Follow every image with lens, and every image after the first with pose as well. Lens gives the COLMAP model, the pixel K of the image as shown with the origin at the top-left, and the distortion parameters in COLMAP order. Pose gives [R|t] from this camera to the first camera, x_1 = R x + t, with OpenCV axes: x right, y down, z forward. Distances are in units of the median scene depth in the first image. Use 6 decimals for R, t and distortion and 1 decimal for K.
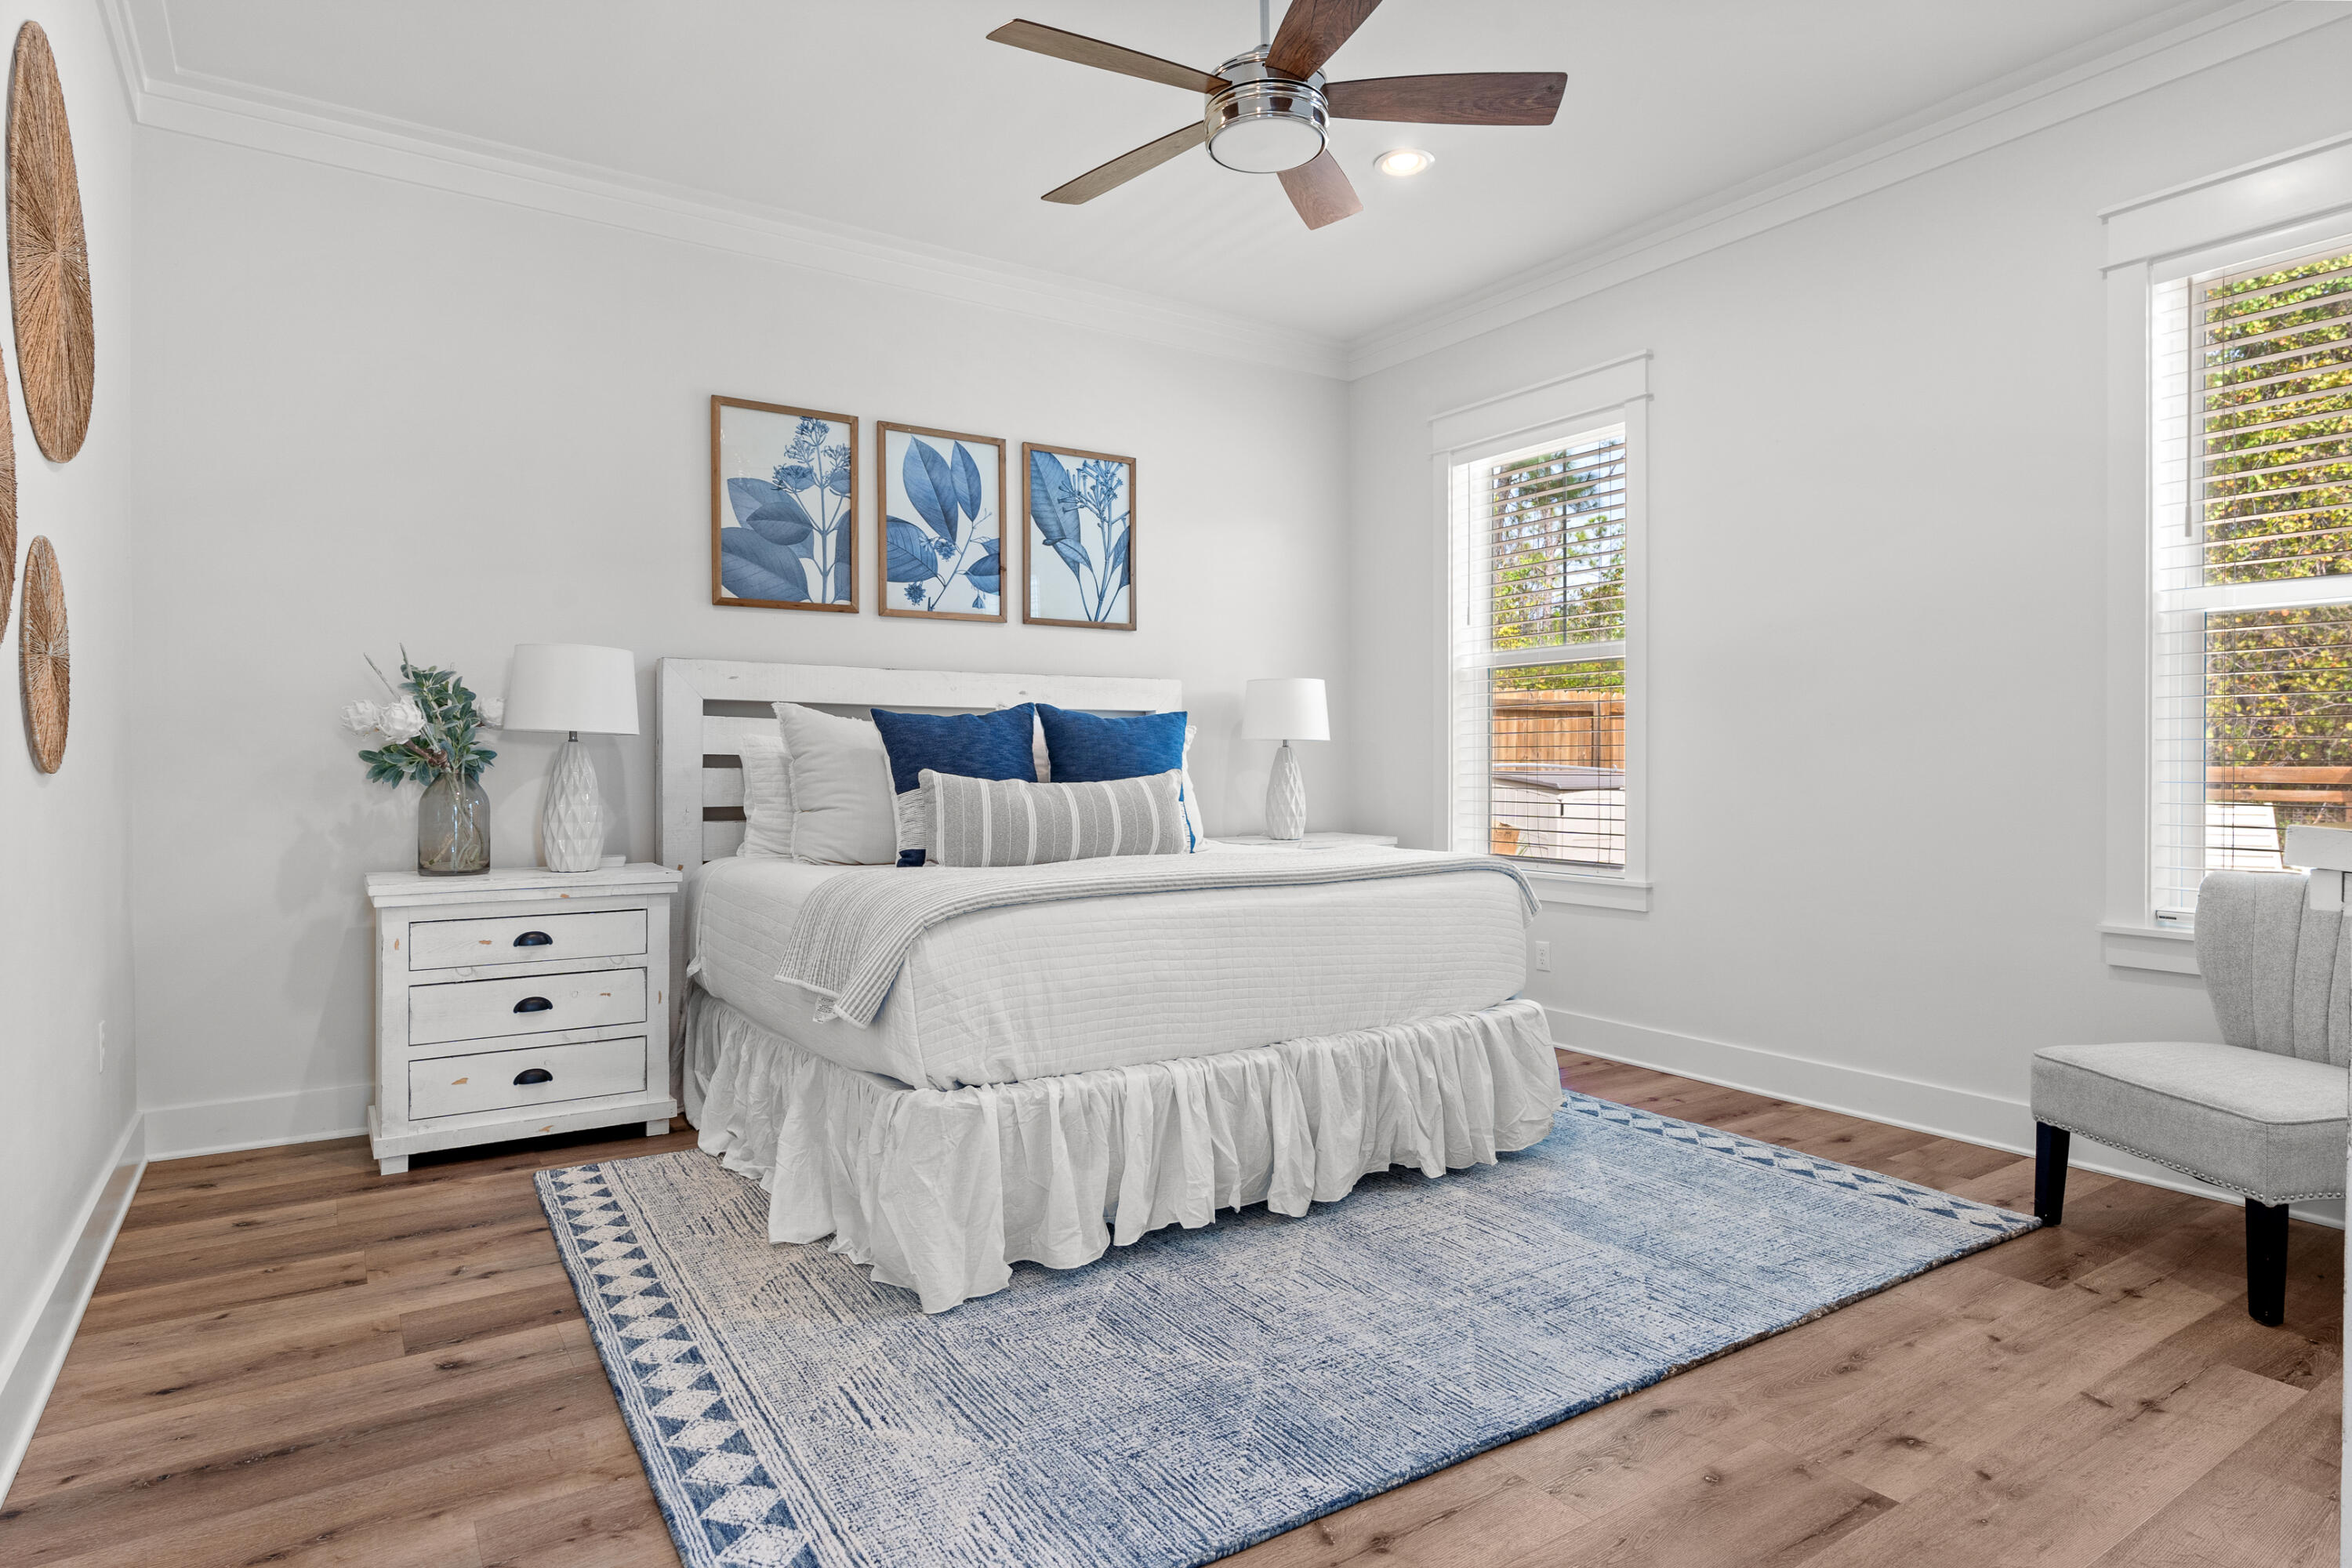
lens RADIAL K [[1280.6, 0, 1162.2], [0, 1280.6, 780.0], [0, 0, 1]] dist [-0.004272, 0.001578]
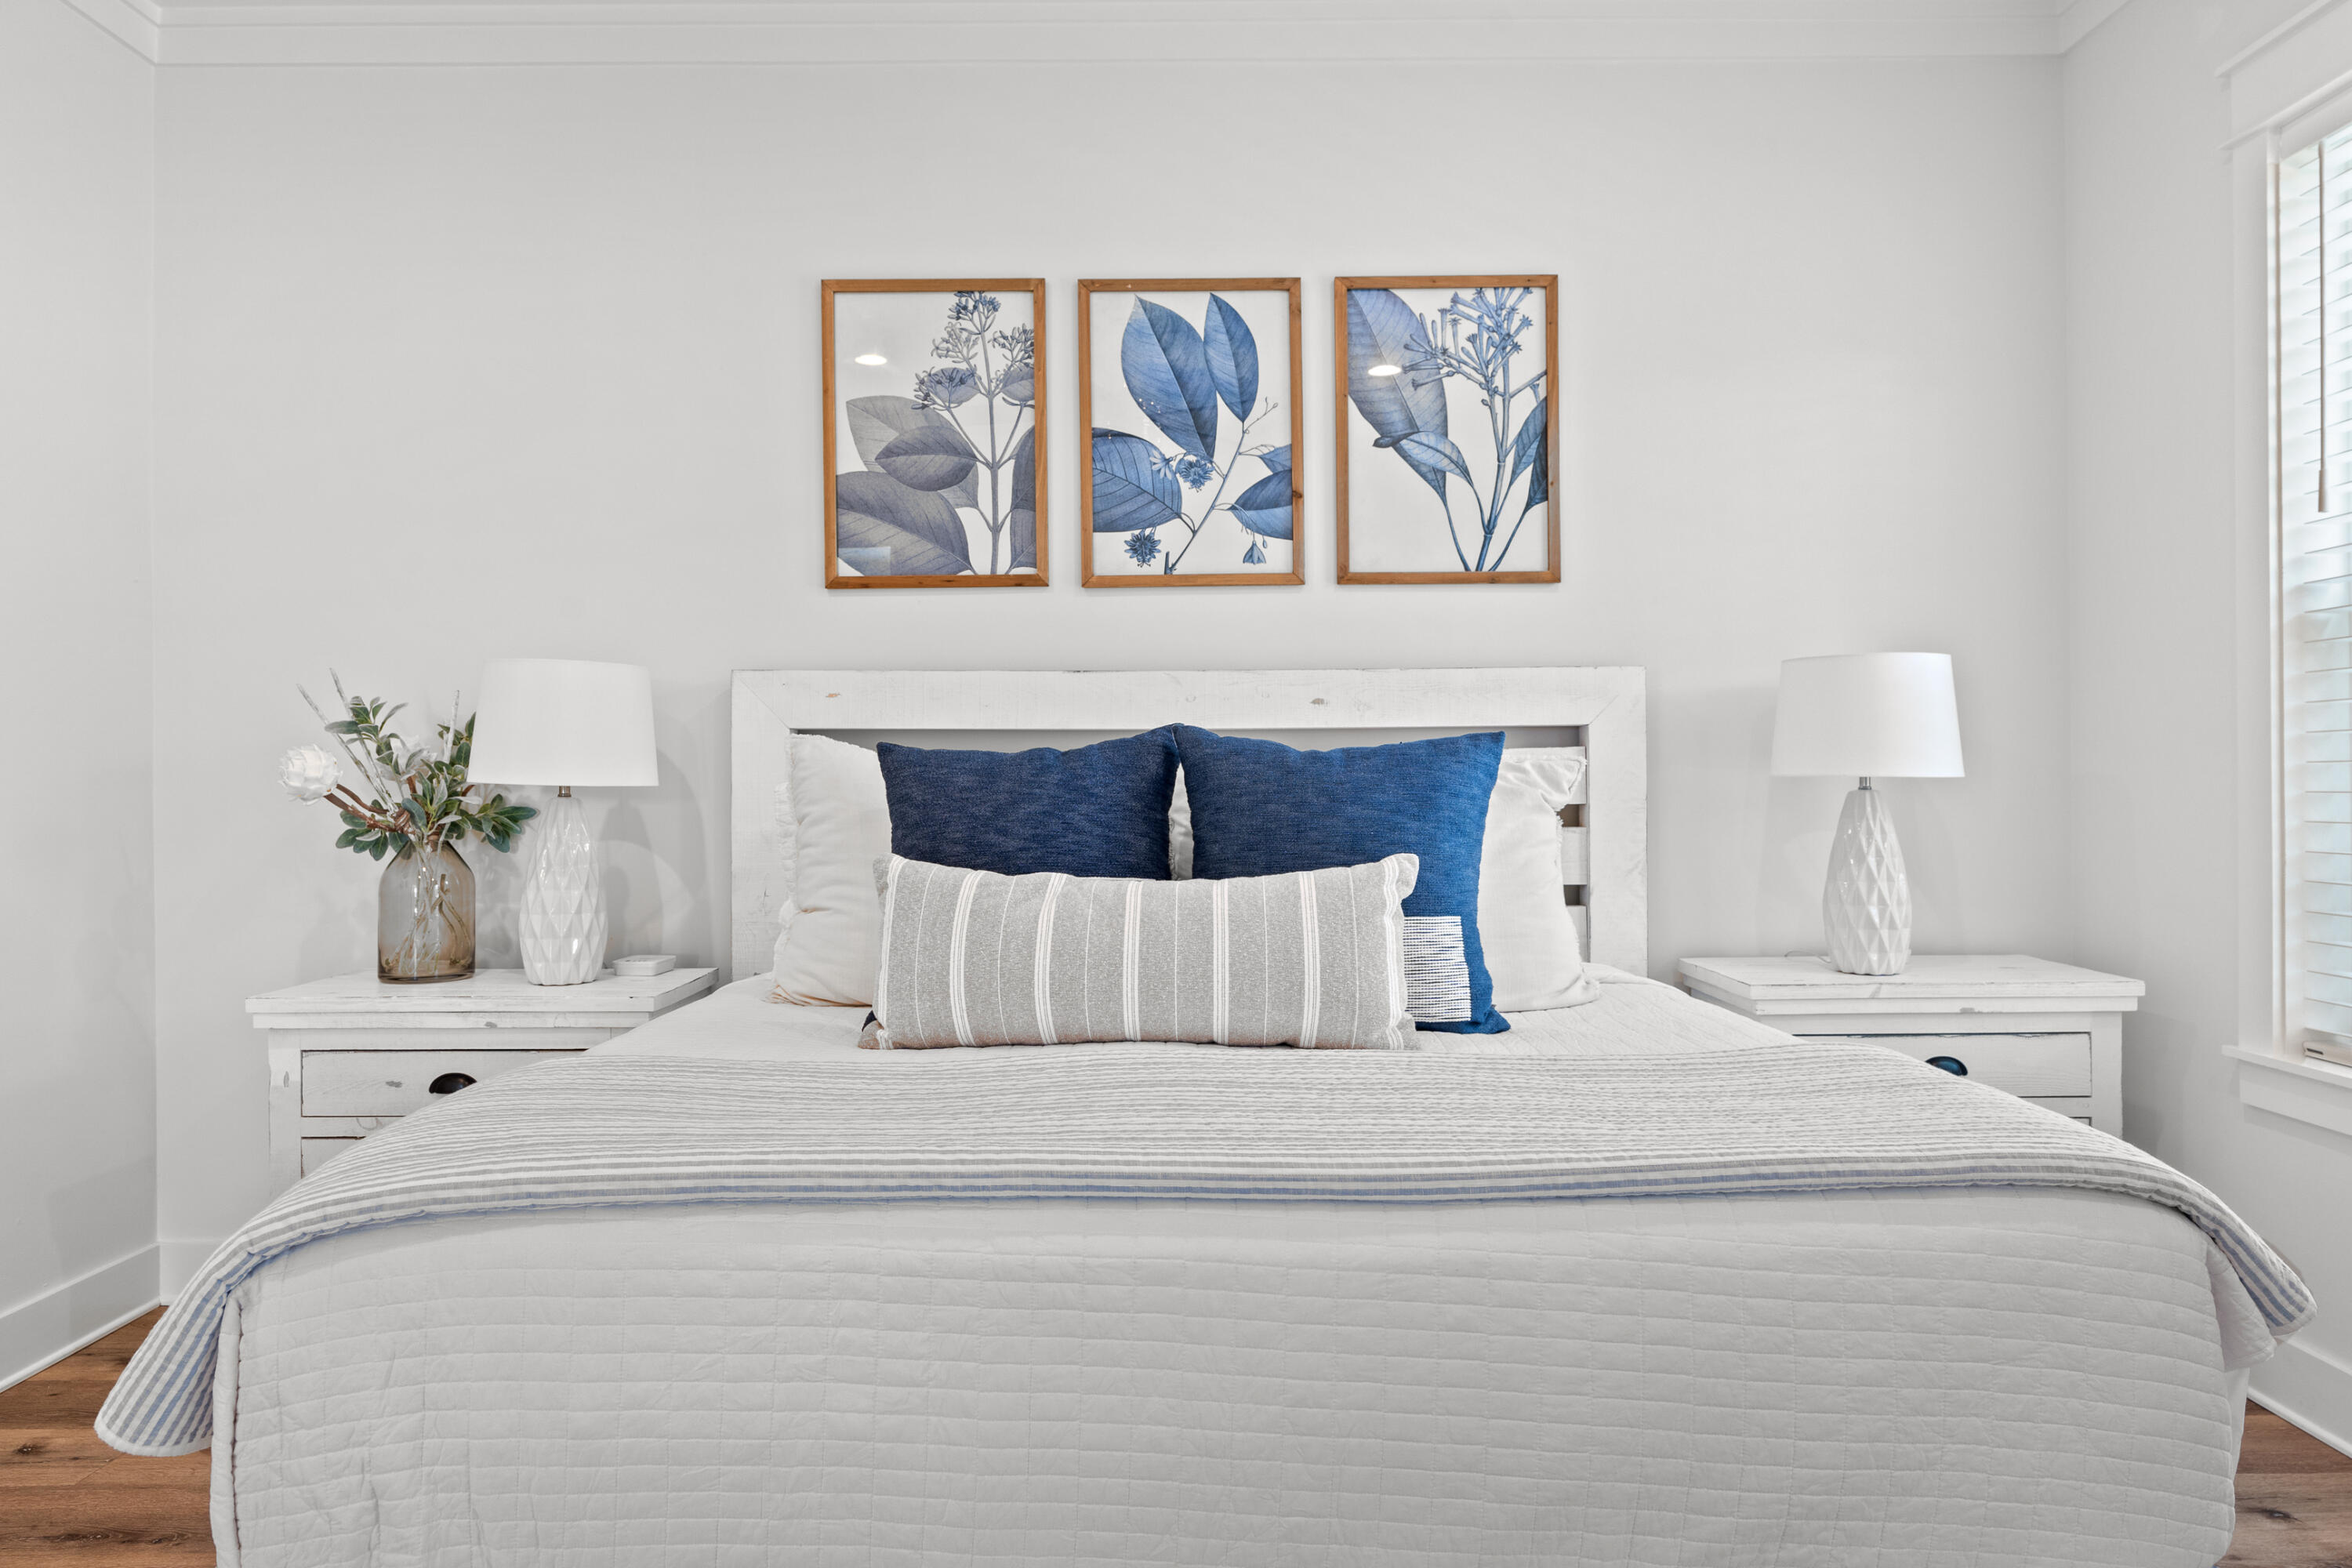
lens RADIAL K [[1458.5, 0, 1169.2], [0, 1458.5, 774.1], [0, 0, 1]] dist [0.000353, -0.000059]
pose [[0.837923, -0.004519, -0.545769, 0.206785], [-0.002907, 0.999915, -0.012743, -0.027228], [0.545780, 0.012264, 0.837838, 0.420778]]
